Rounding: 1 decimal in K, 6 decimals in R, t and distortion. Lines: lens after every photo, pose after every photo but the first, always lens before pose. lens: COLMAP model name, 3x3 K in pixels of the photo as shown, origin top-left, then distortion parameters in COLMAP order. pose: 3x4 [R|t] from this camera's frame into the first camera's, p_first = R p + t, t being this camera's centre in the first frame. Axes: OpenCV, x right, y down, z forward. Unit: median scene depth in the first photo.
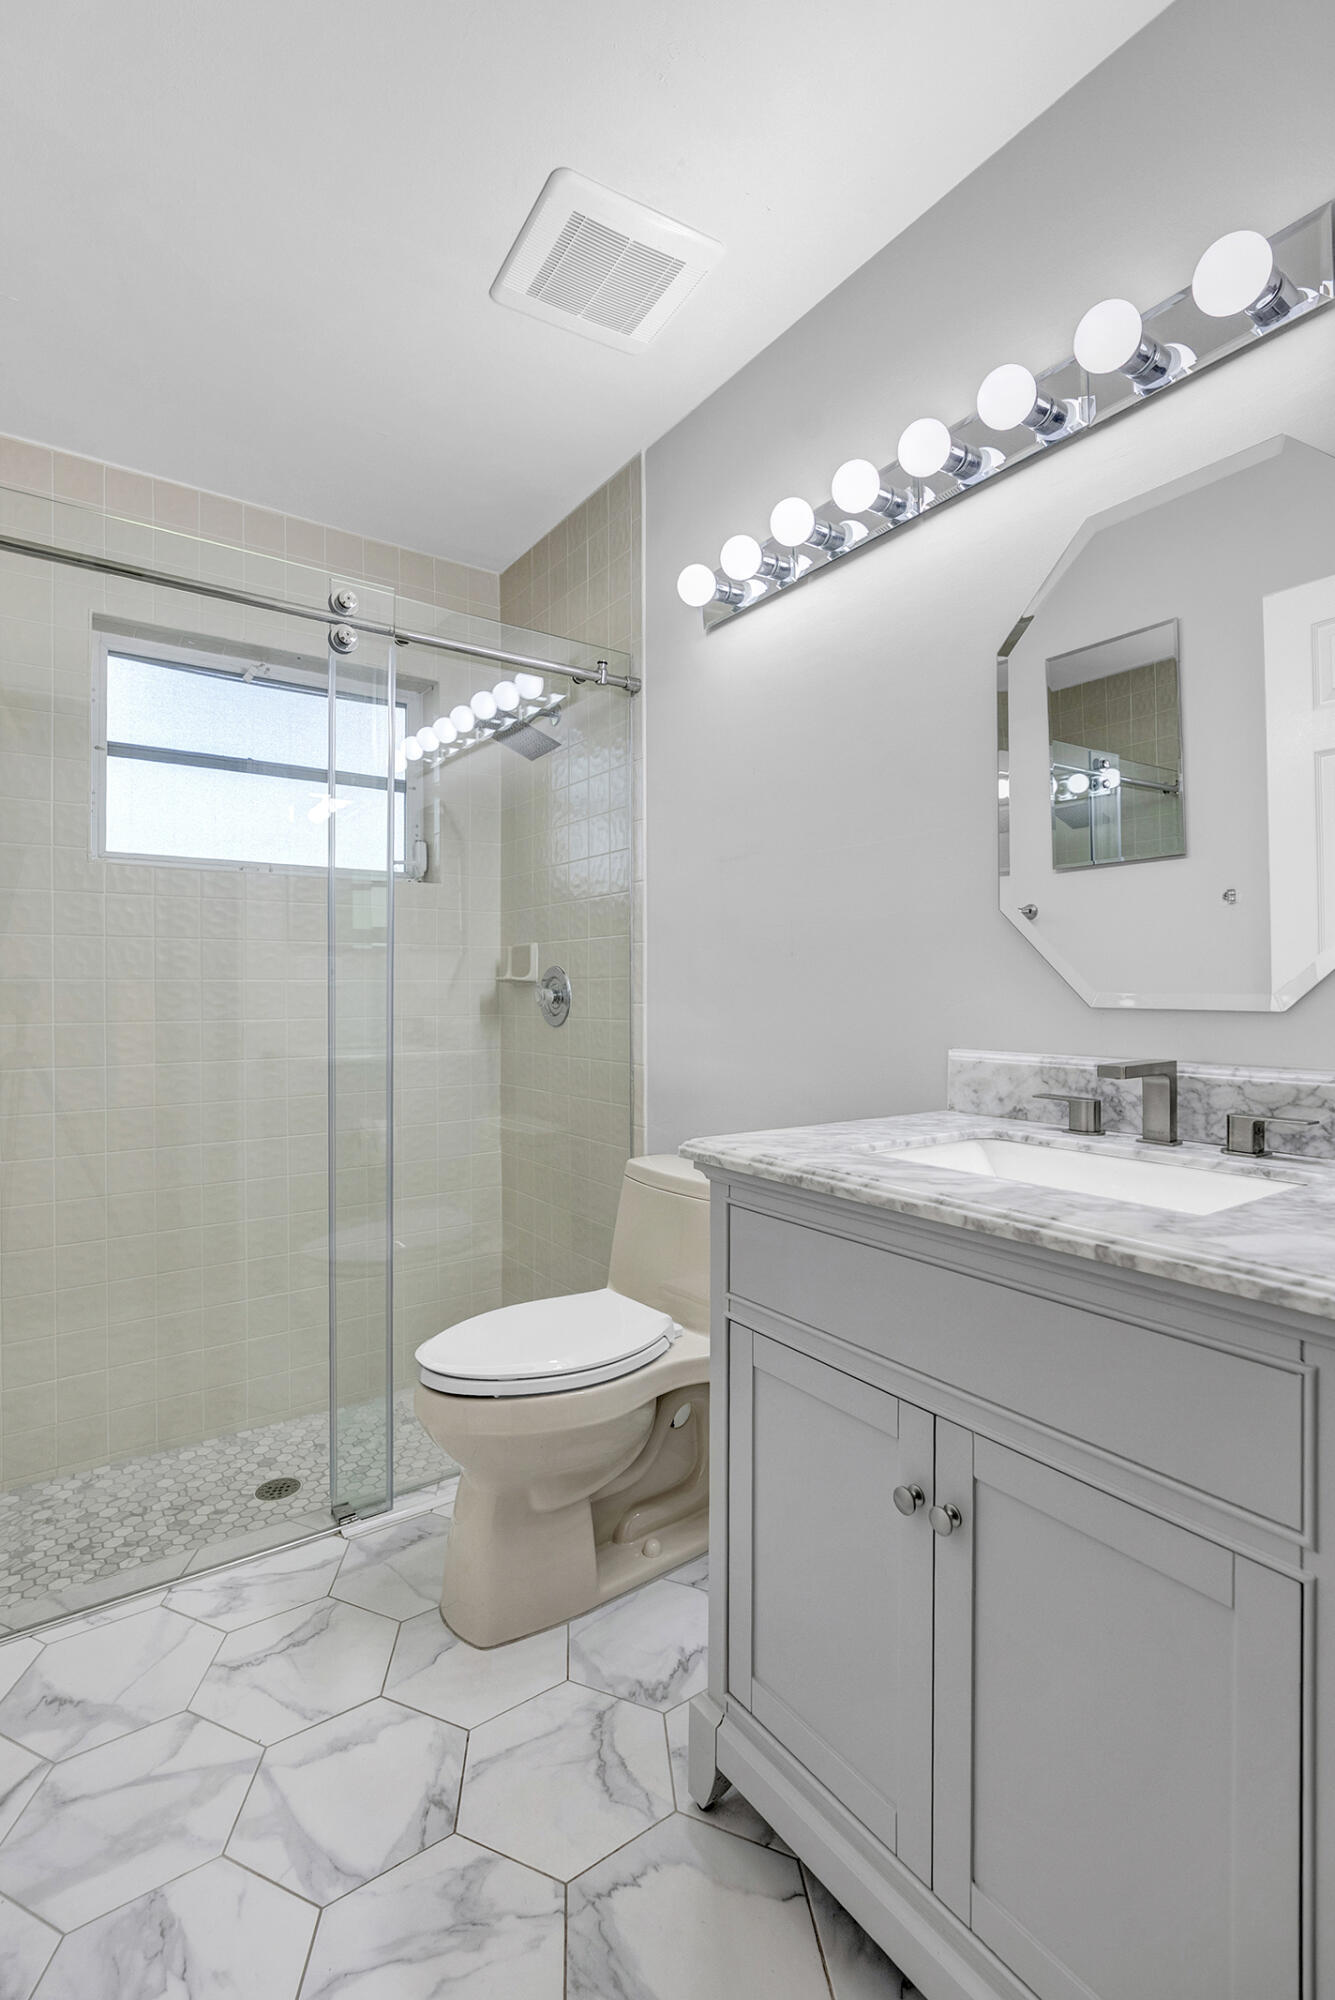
lens RADIAL K [[926.0, 0, 675.7], [0, 926.0, 987.2], [0, 0, 1]] dist [-0.008642, 0.003586]
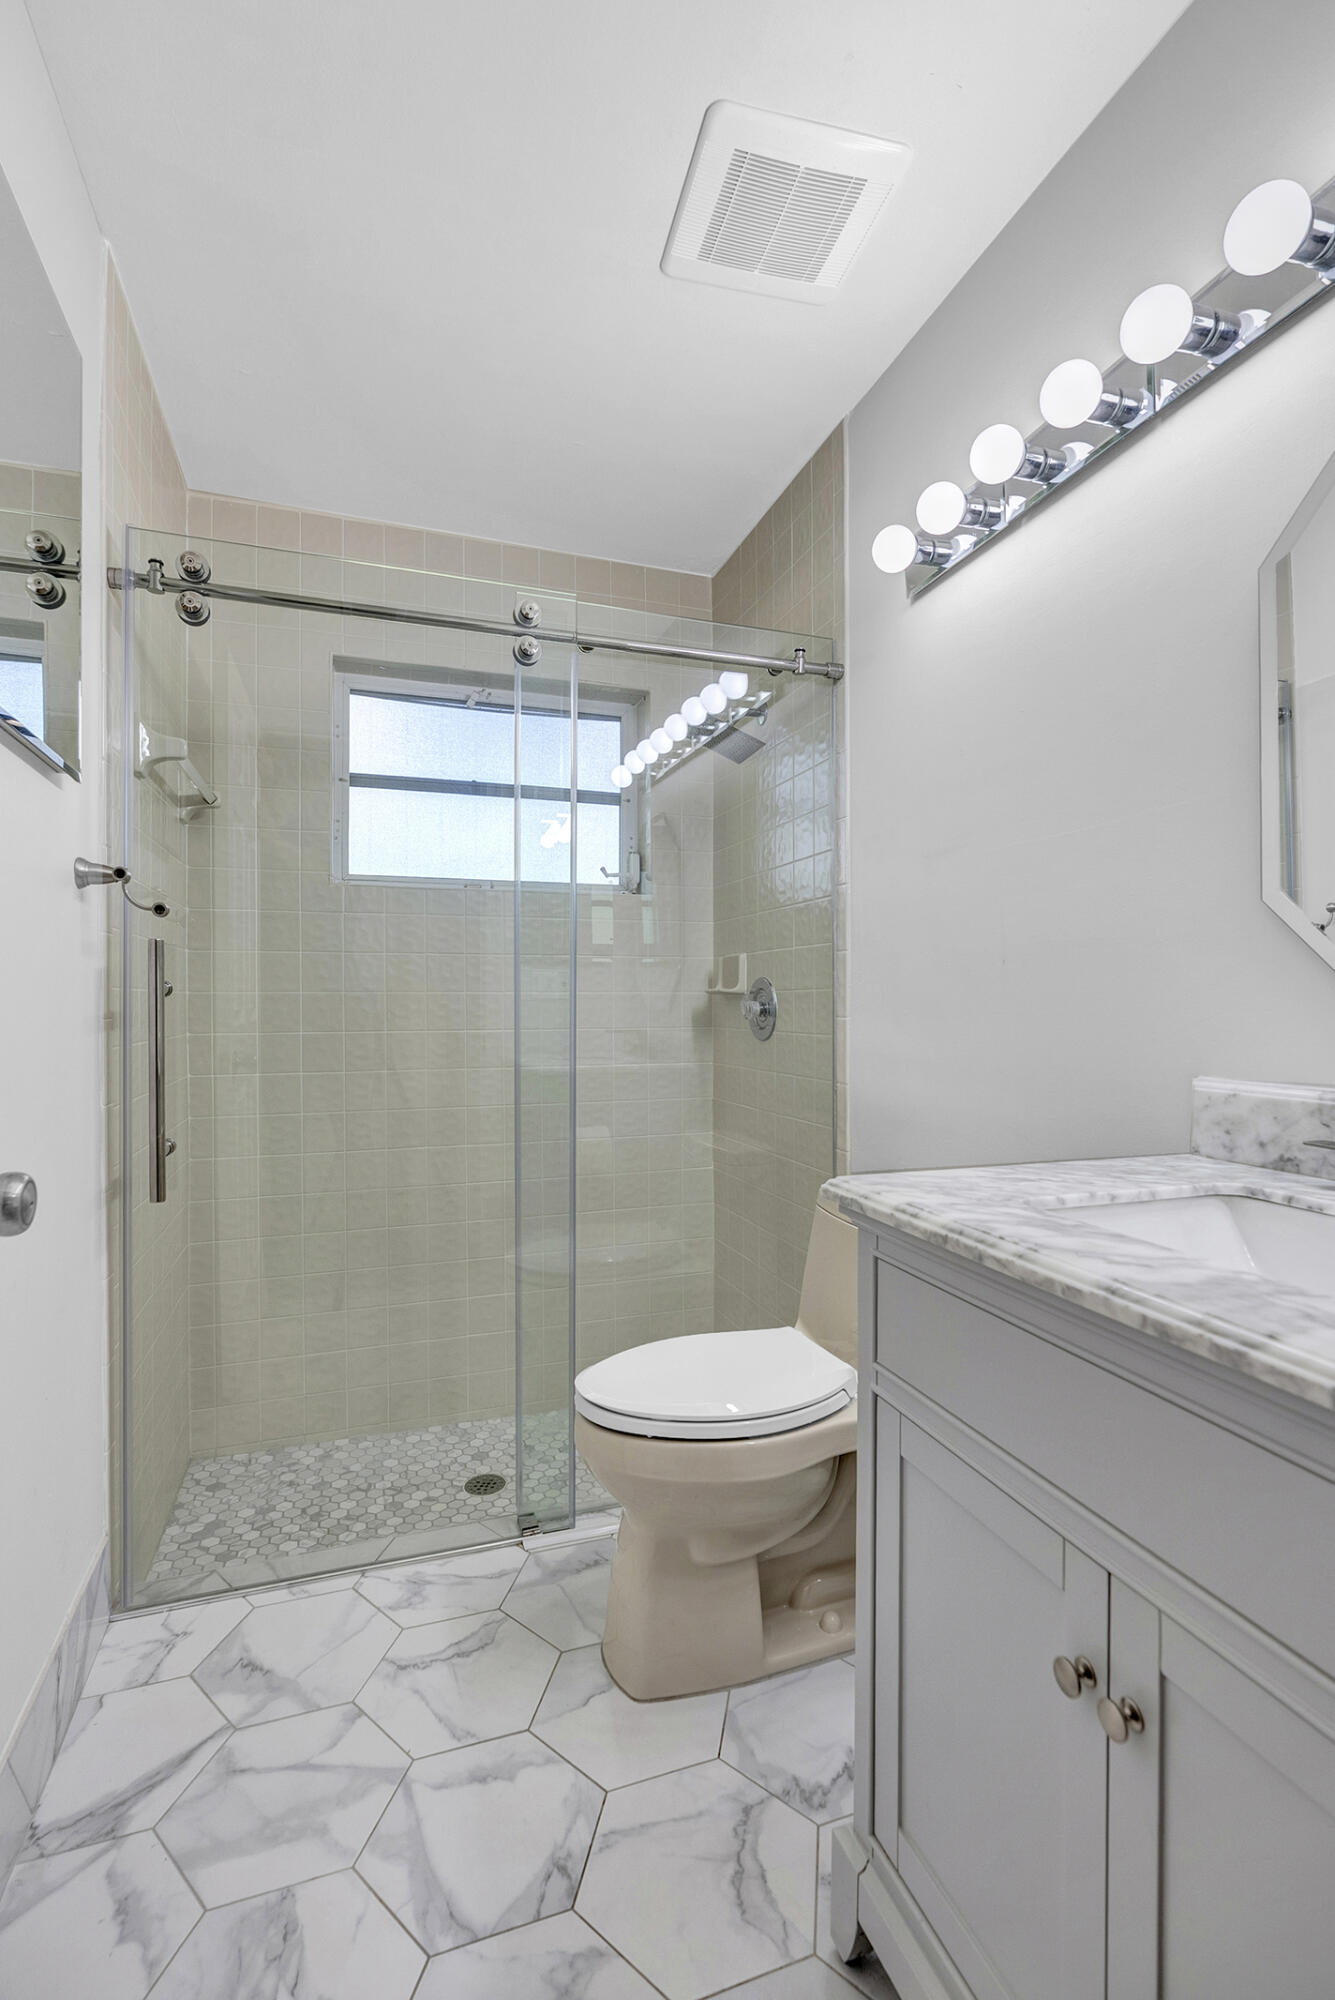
lens RADIAL K [[926.0, 0, 659.9], [0, 926.0, 1001.8], [0, 0, 1]] dist [-0.008642, 0.003586]
pose [[0.957259, 0.001380, -0.289228, 0.086537], [-0.000437, 0.999994, 0.003323, -0.000729], [0.289231, -0.003054, 0.957254, 0.106537]]
